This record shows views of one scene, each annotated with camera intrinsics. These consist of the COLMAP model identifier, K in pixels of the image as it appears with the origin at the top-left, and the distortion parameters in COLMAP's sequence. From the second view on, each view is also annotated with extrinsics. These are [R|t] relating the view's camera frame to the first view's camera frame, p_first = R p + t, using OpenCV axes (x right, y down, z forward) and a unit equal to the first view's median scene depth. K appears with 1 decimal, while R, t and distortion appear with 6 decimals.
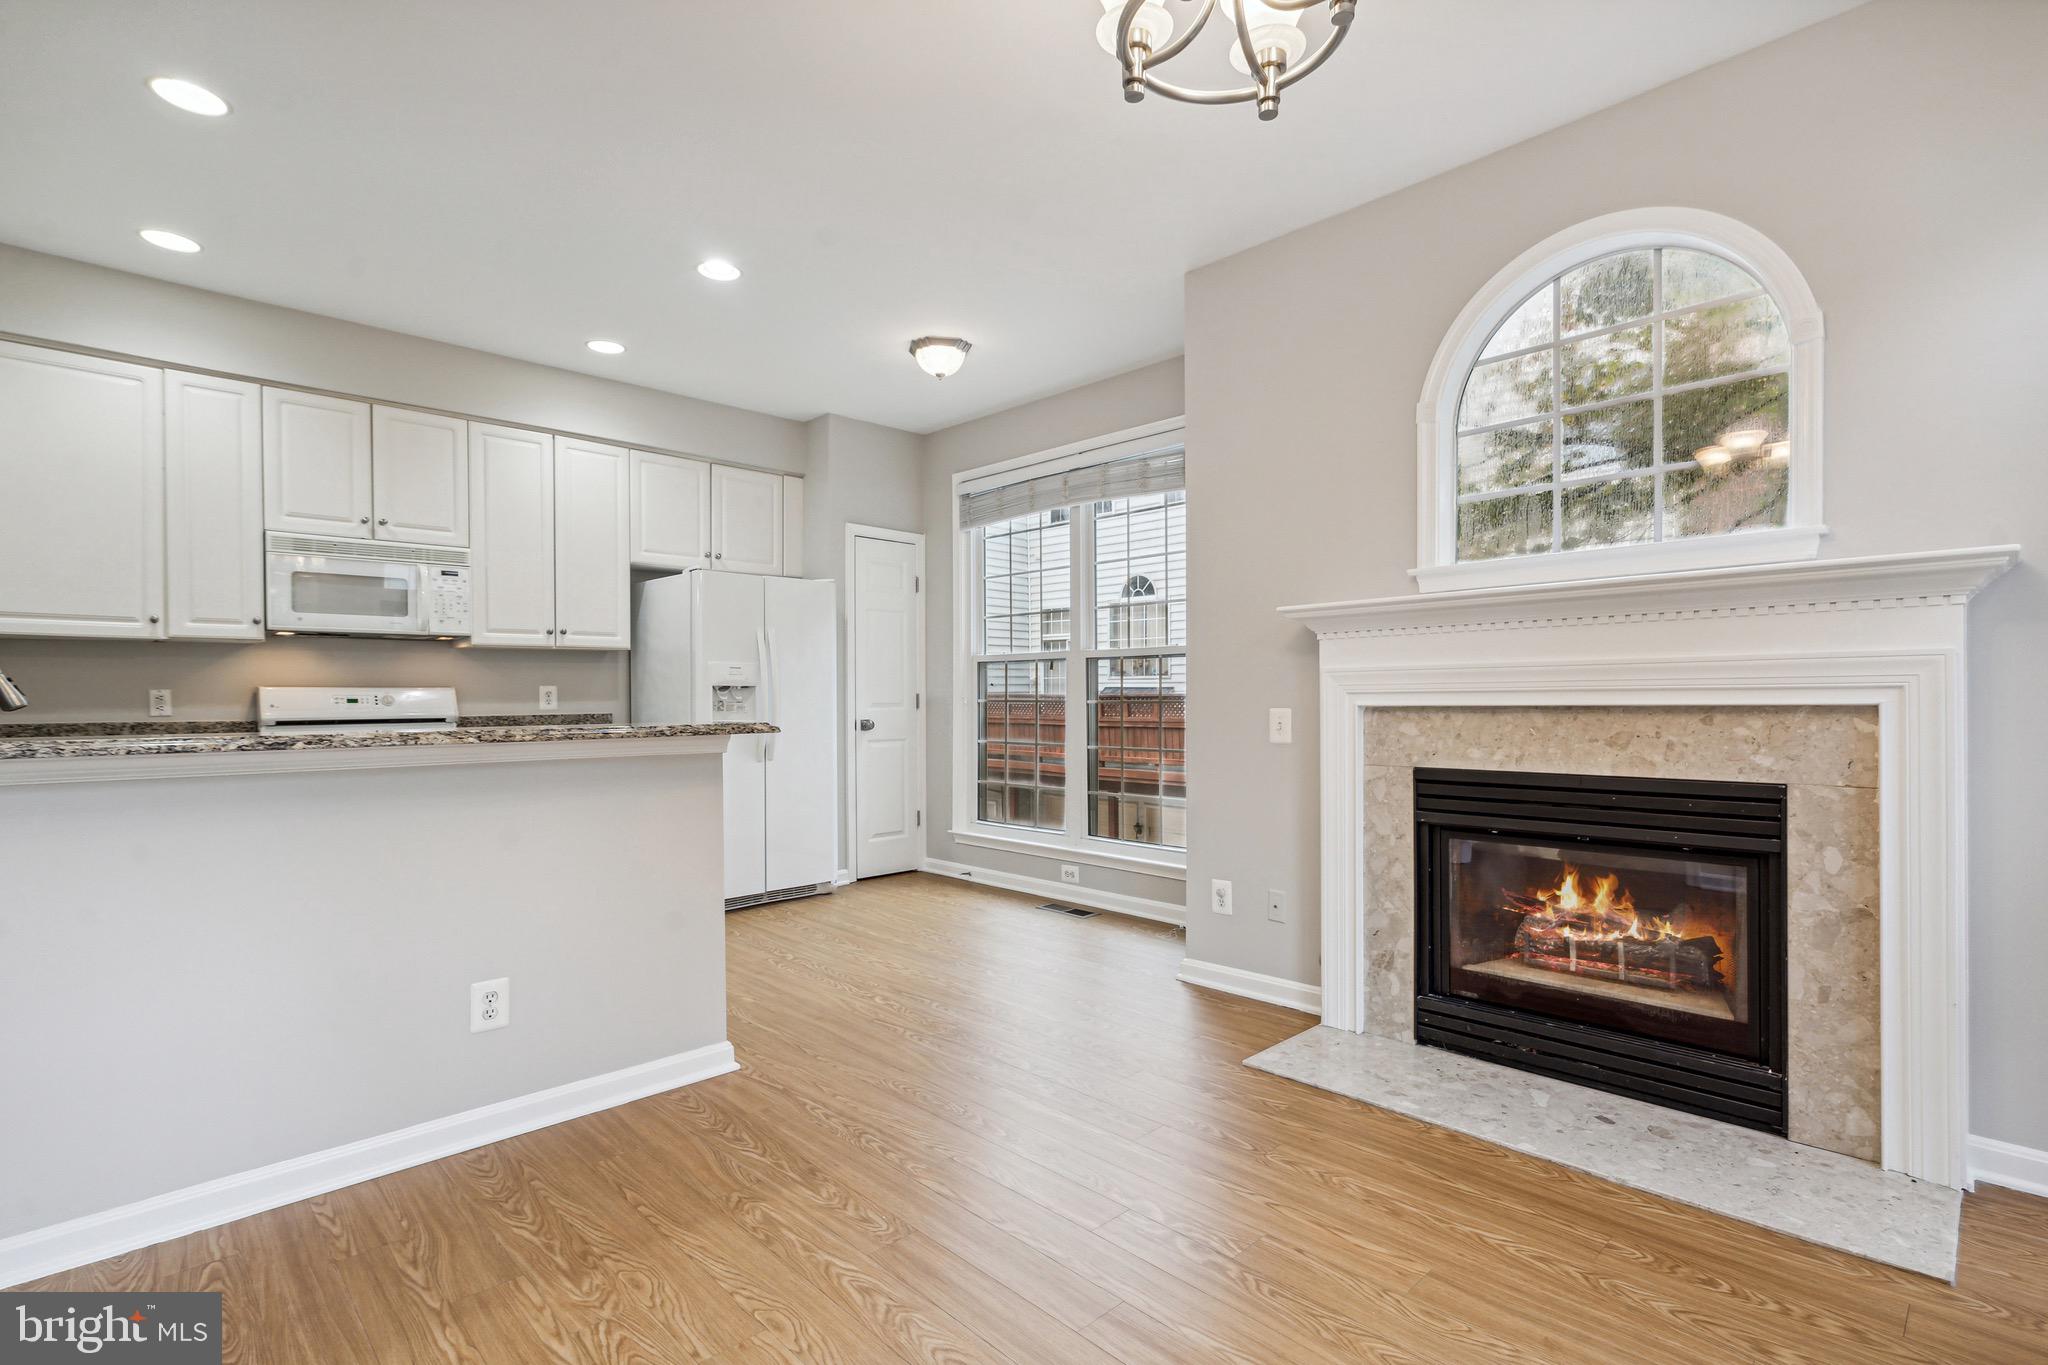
lens RADIAL K [[959.6, 0, 1024.8], [0, 959.6, 702.3], [0, 0, 1]] dist [0.000194, 0.000272]
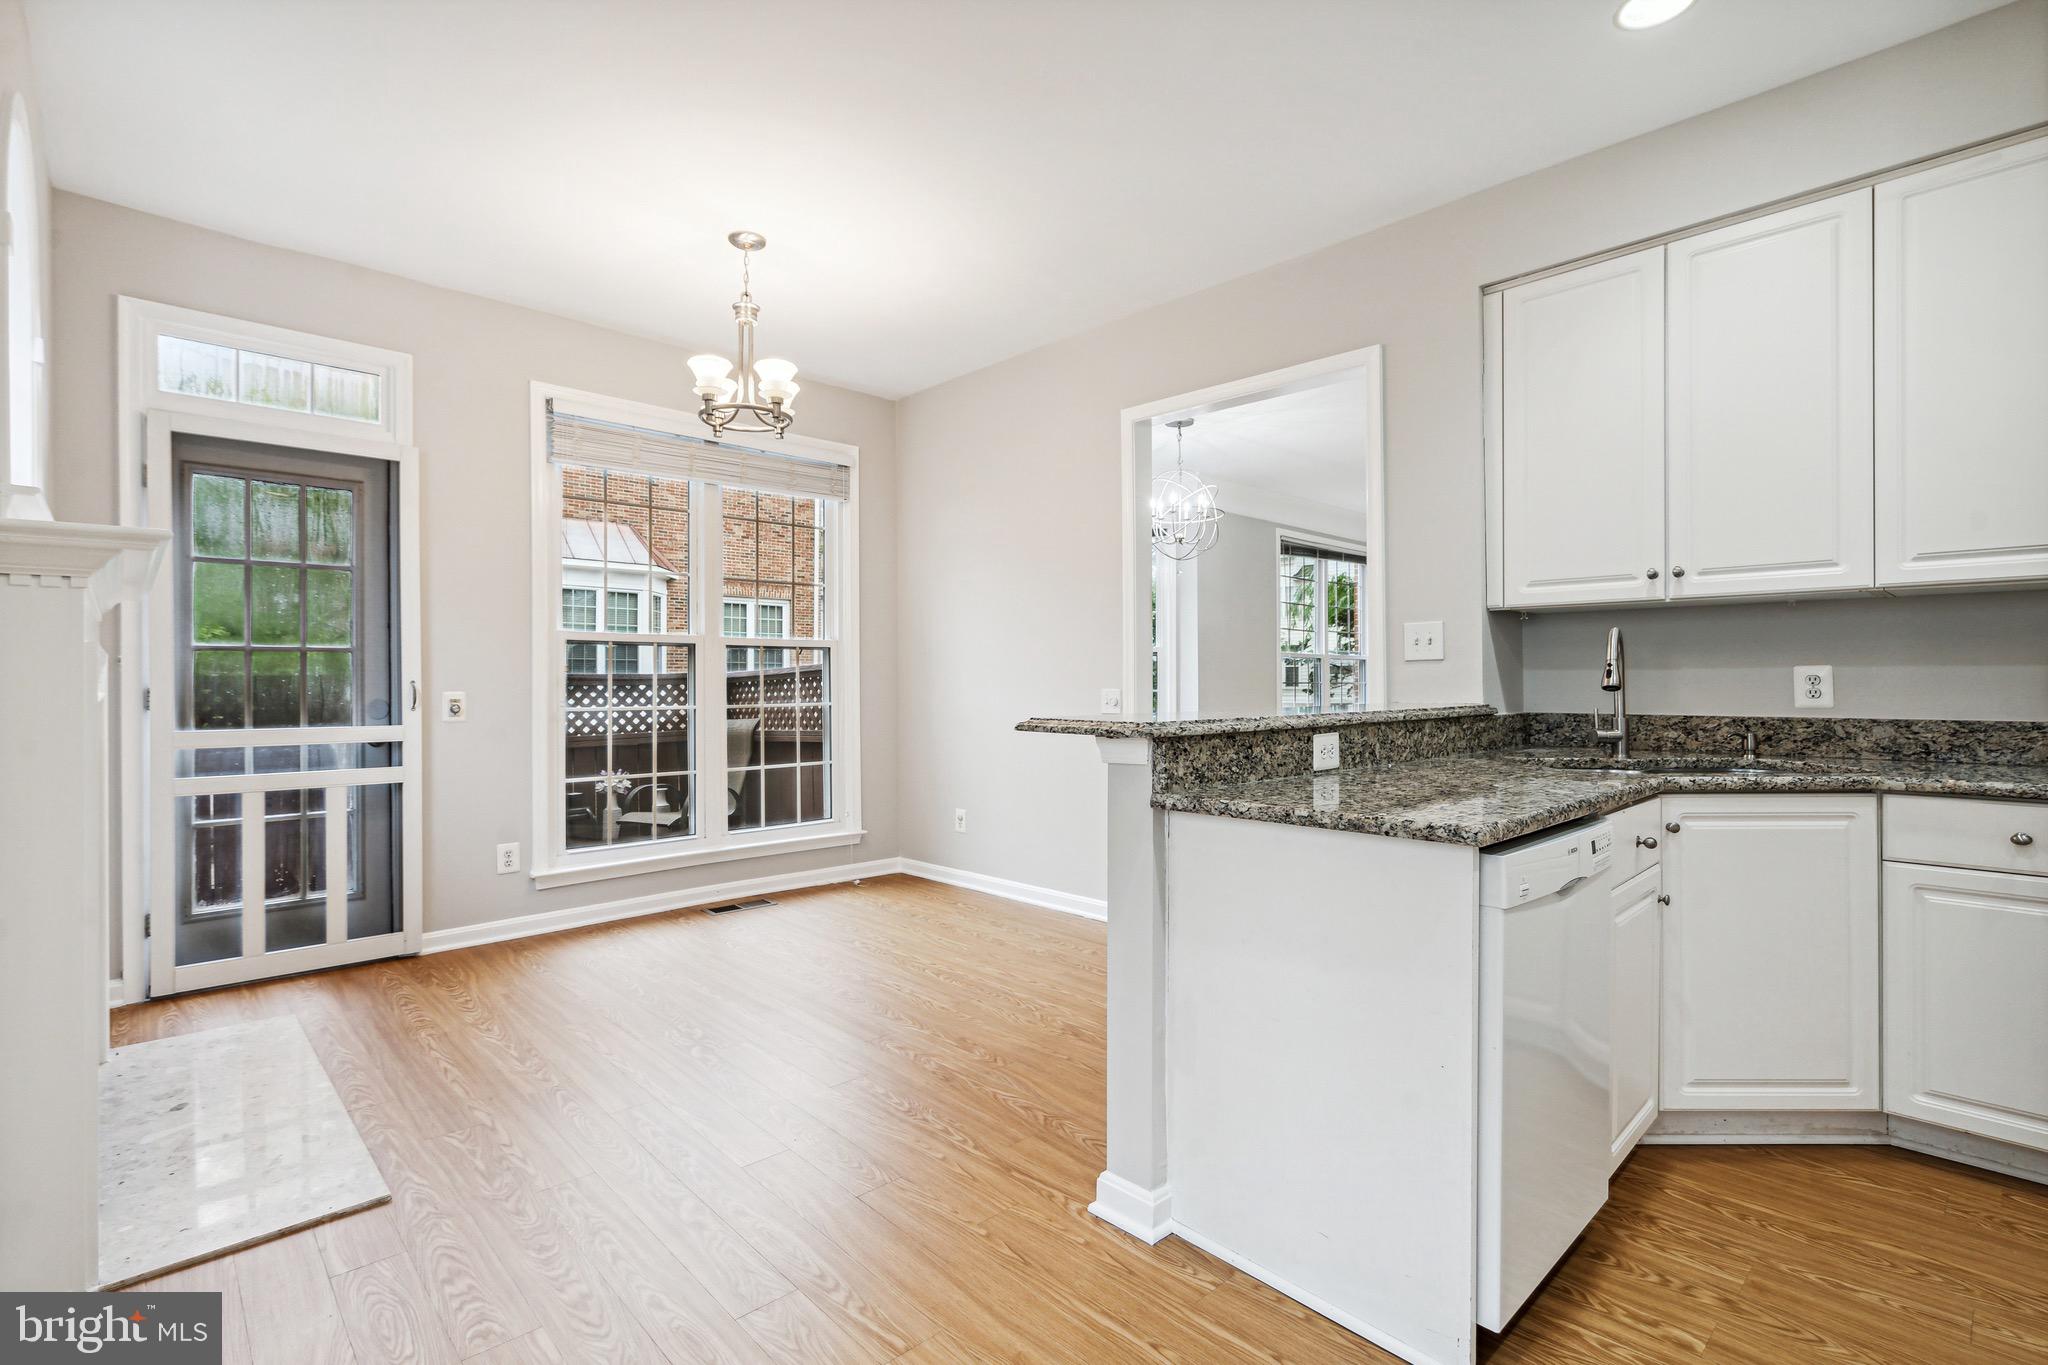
lens RADIAL K [[956.6, 0, 1013.3], [0, 956.6, 683.4], [0, 0, 1]] dist [-0.001278, 0.000859]
pose [[-0.999790, 0.006665, 0.019388, -0.251949], [0.006859, 0.999927, 0.009954, -0.014110], [-0.019321, 0.010085, -0.999762, 1.666538]]
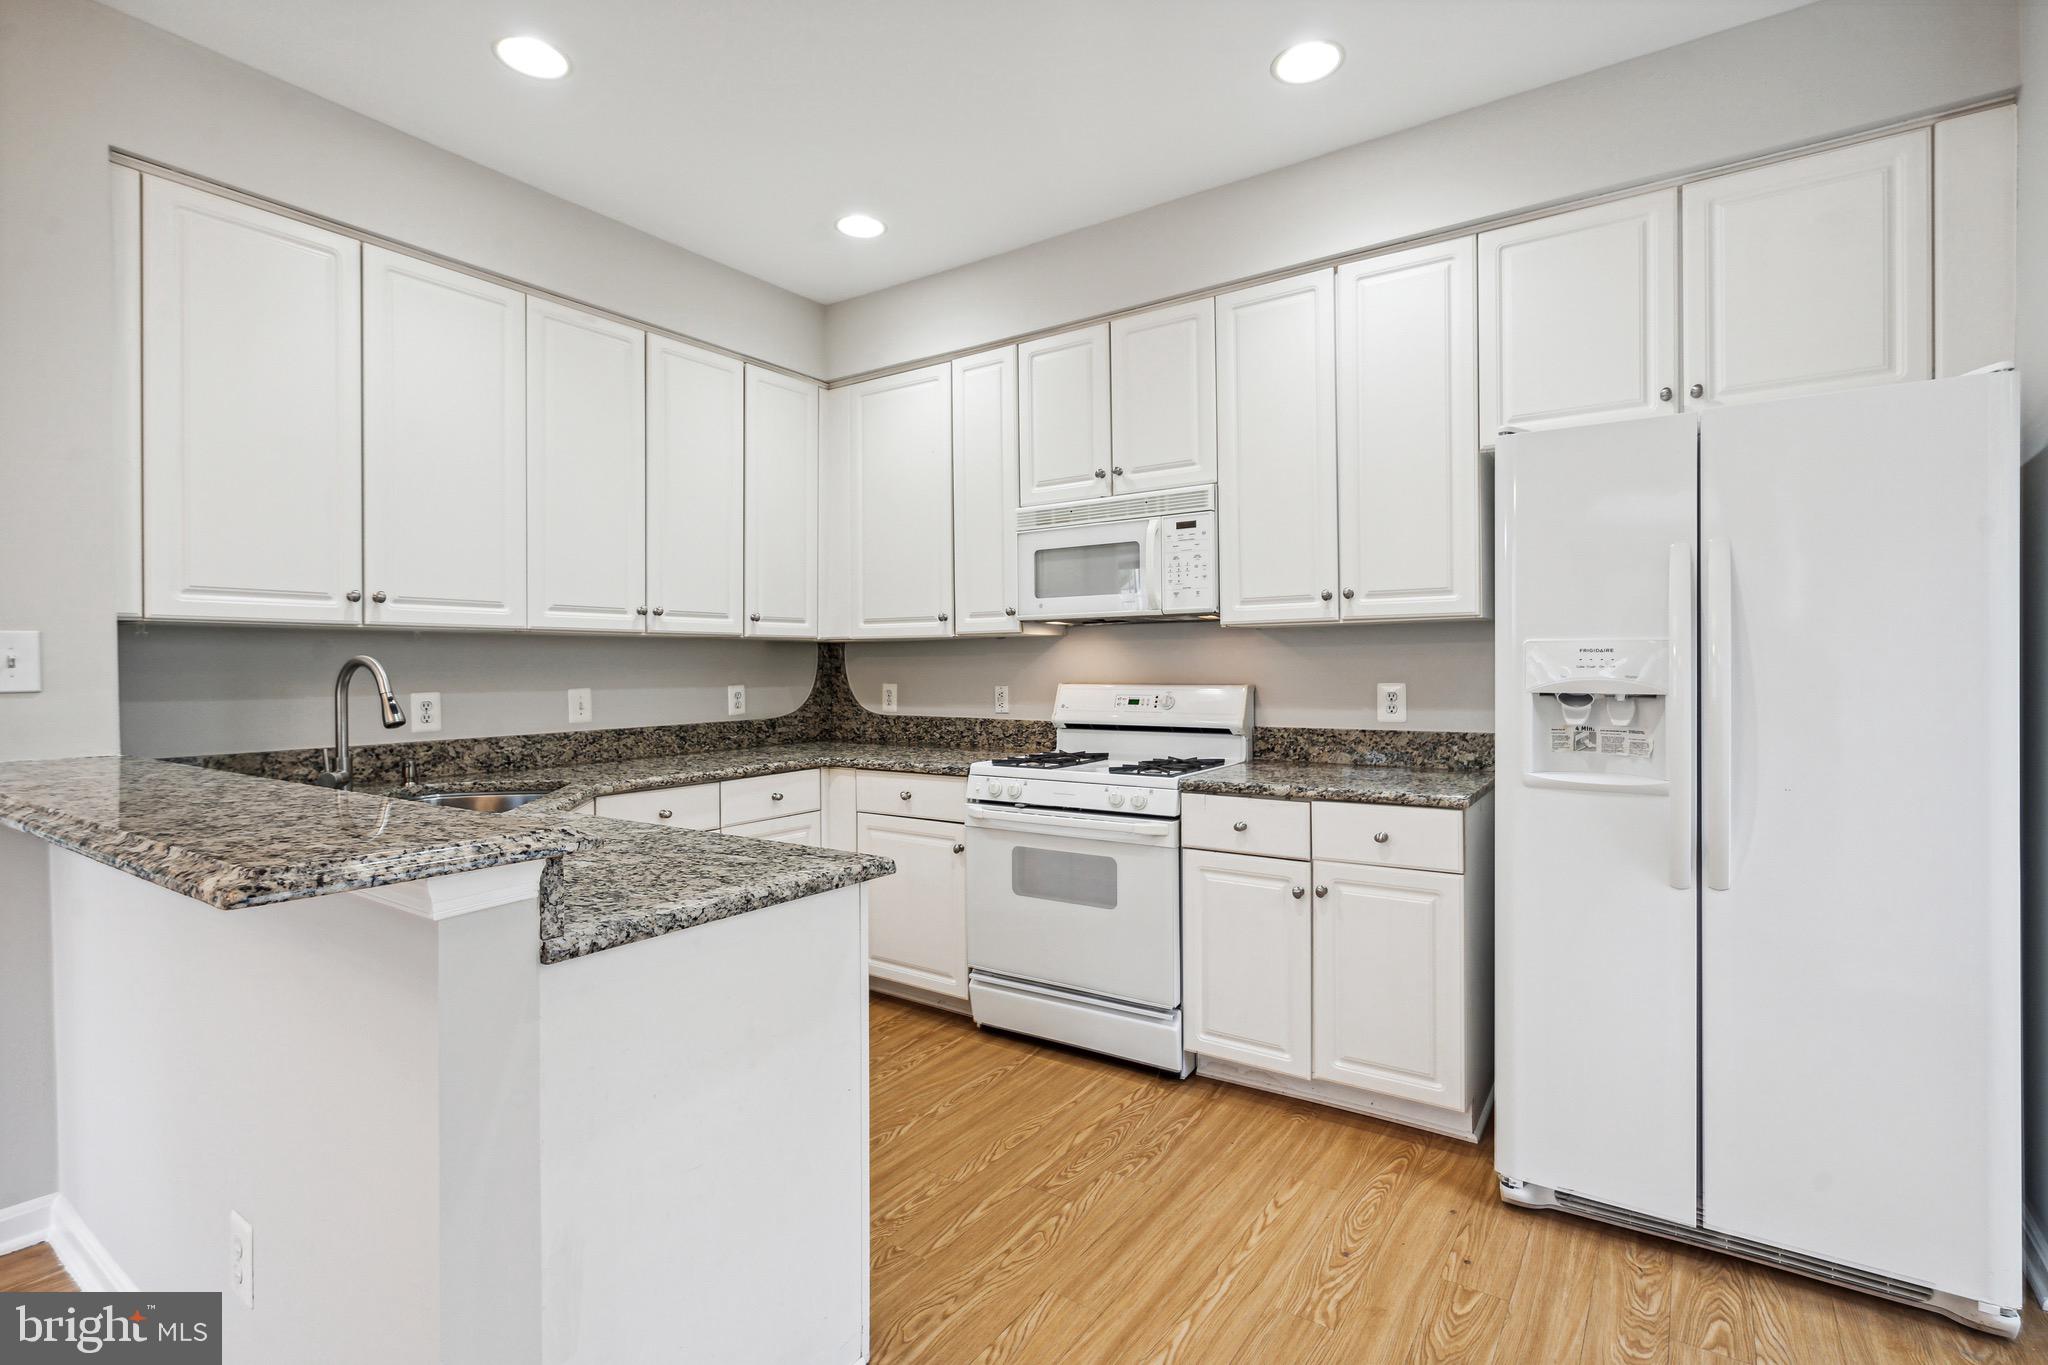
lens RADIAL K [[956.6, 0, 1013.3], [0, 956.6, 683.4], [0, 0, 1]] dist [-0.001278, 0.000859]
pose [[0.180364, 0.019227, -0.983412, 0.098361], [-0.001227, 0.999813, 0.019323, -0.048214], [0.983599, -0.002279, 0.180354, 1.124663]]
